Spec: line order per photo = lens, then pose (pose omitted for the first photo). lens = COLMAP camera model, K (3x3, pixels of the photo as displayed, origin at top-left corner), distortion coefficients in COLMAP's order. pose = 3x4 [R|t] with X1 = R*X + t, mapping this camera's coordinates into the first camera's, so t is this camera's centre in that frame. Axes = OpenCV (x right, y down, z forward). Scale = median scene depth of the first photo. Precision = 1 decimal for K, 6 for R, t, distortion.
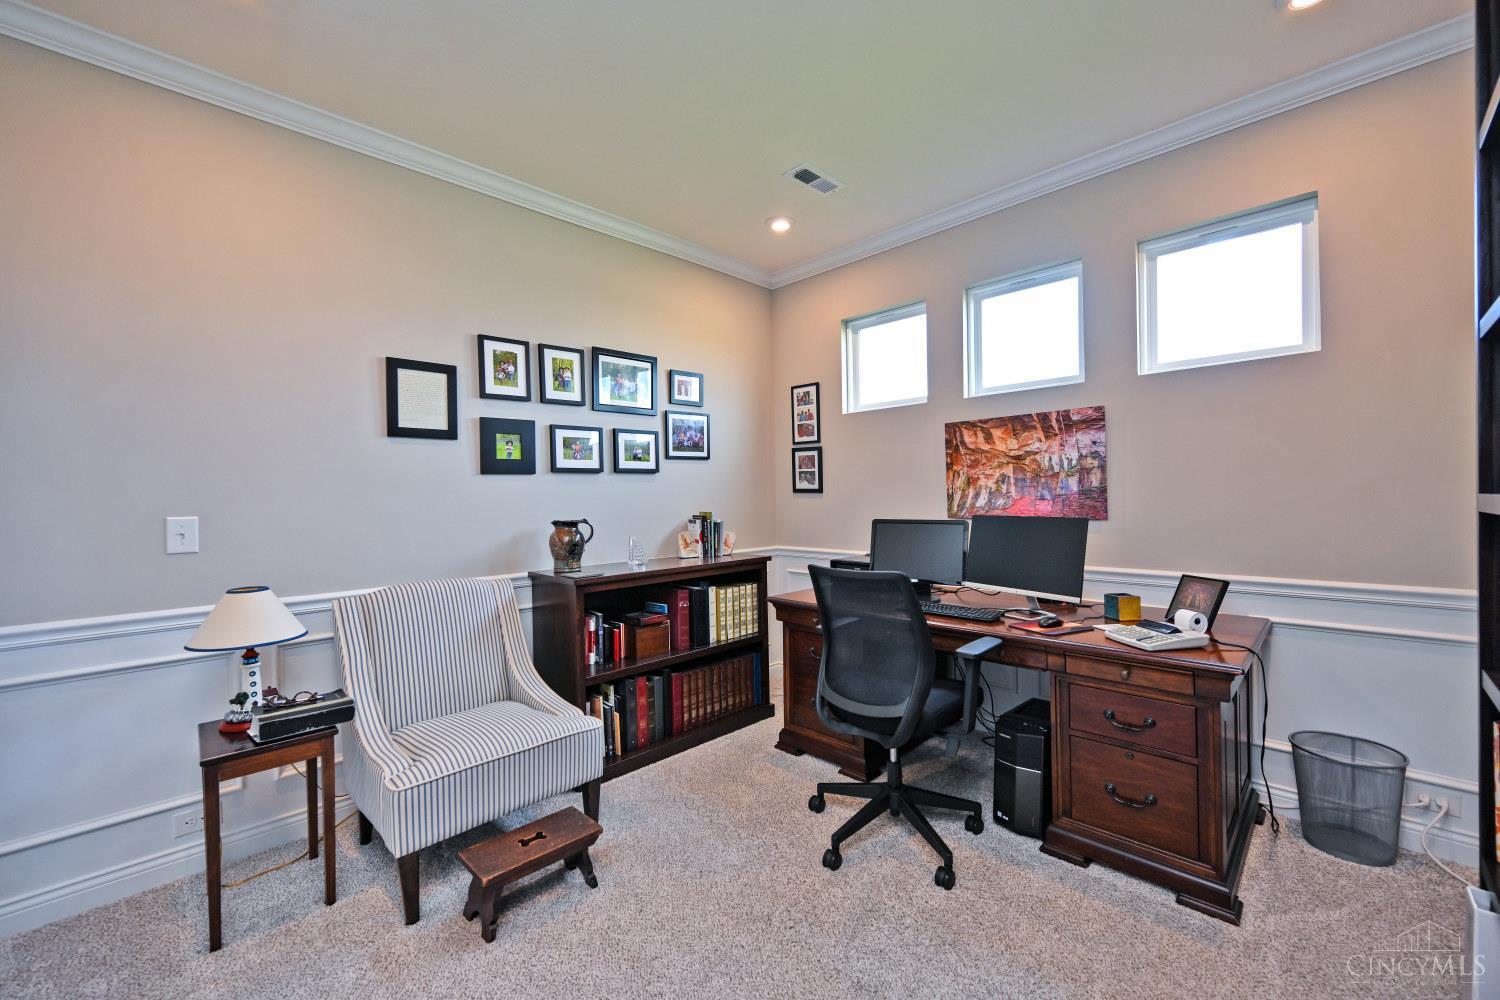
lens RADIAL K [[603.5, 0, 753.0], [0, 603.5, 499.3], [0, 0, 1]] dist [0.000949, 0.000353]
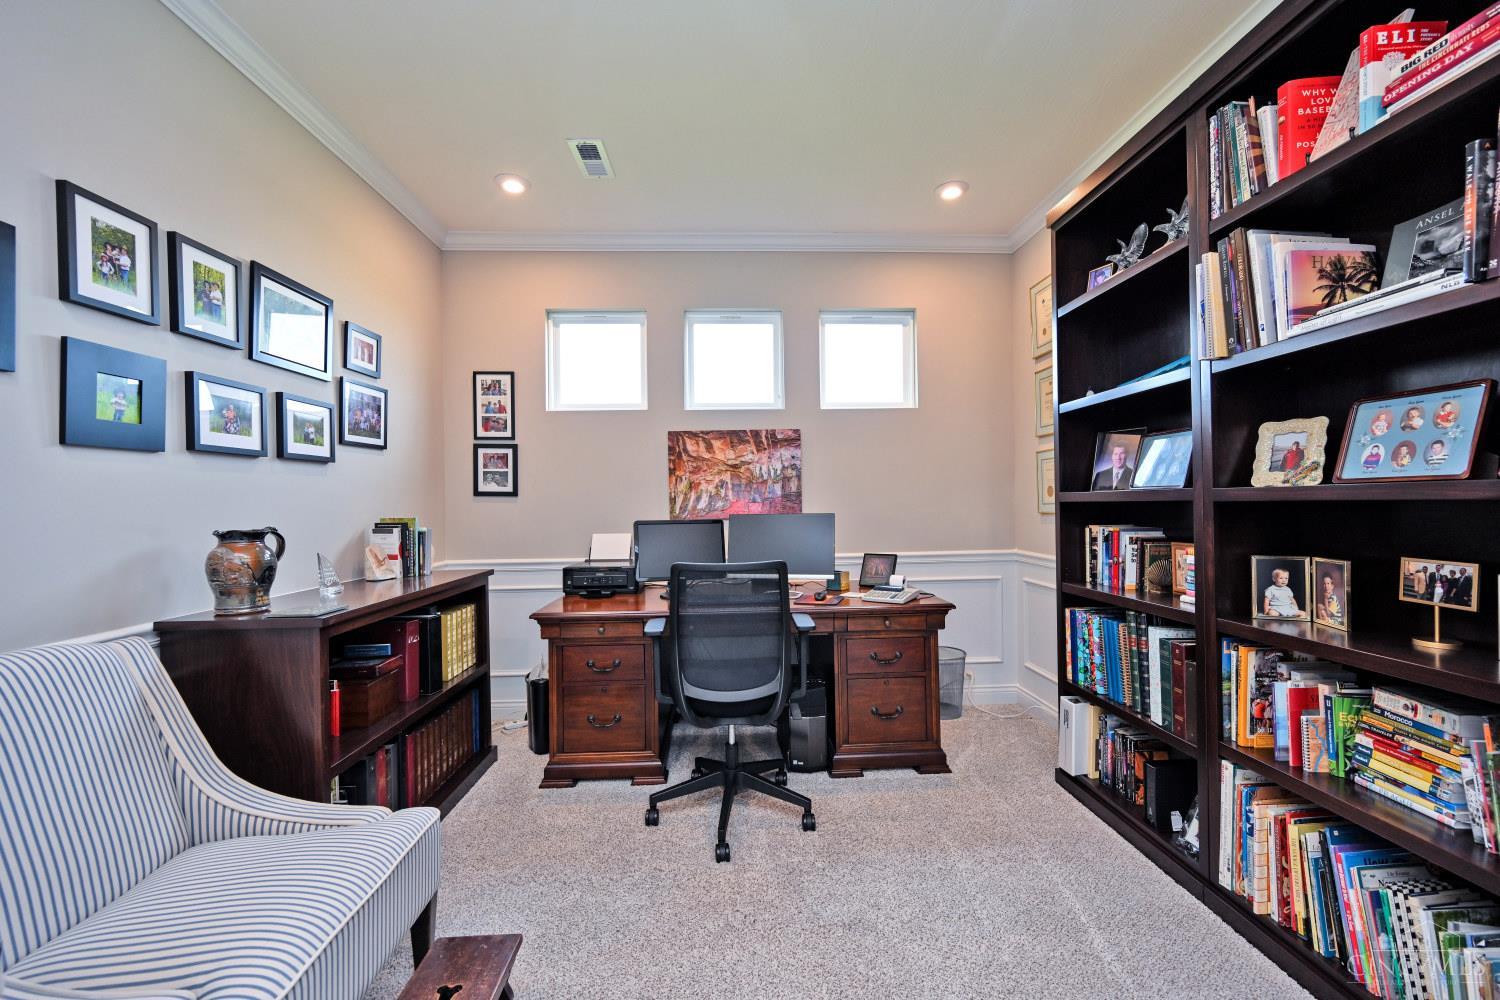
lens RADIAL K [[603.5, 0, 757.1], [0, 603.5, 499.5], [0, 0, 1]] dist [0.000949, 0.000353]
pose [[0.671195, 0.009938, 0.741214, -0.401299], [0.007921, 0.999757, -0.020578, 0.019831], [-0.741238, 0.019683, 0.670954, 0.185497]]
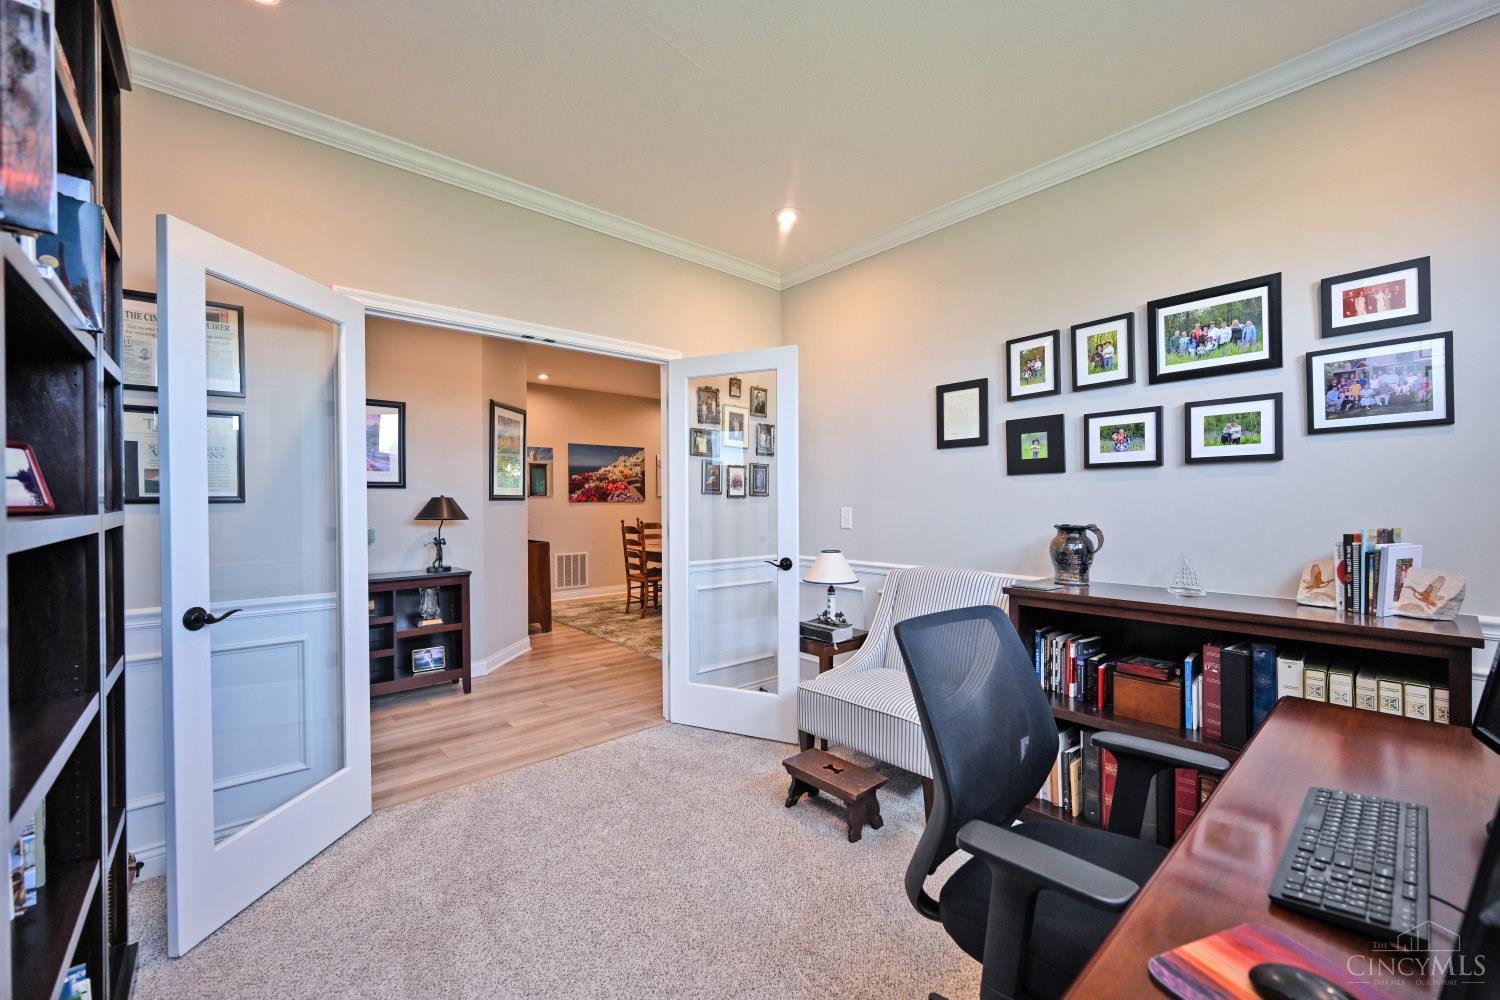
lens RADIAL K [[603.5, 0, 753.1], [0, 603.5, 505.3], [0, 0, 1]] dist [0.000949, 0.000353]
pose [[-0.063039, 0.022474, -0.997758, 0.569482], [-0.002334, 0.999740, 0.022666, -0.011574], [0.998008, 0.003758, -0.062970, 0.579747]]
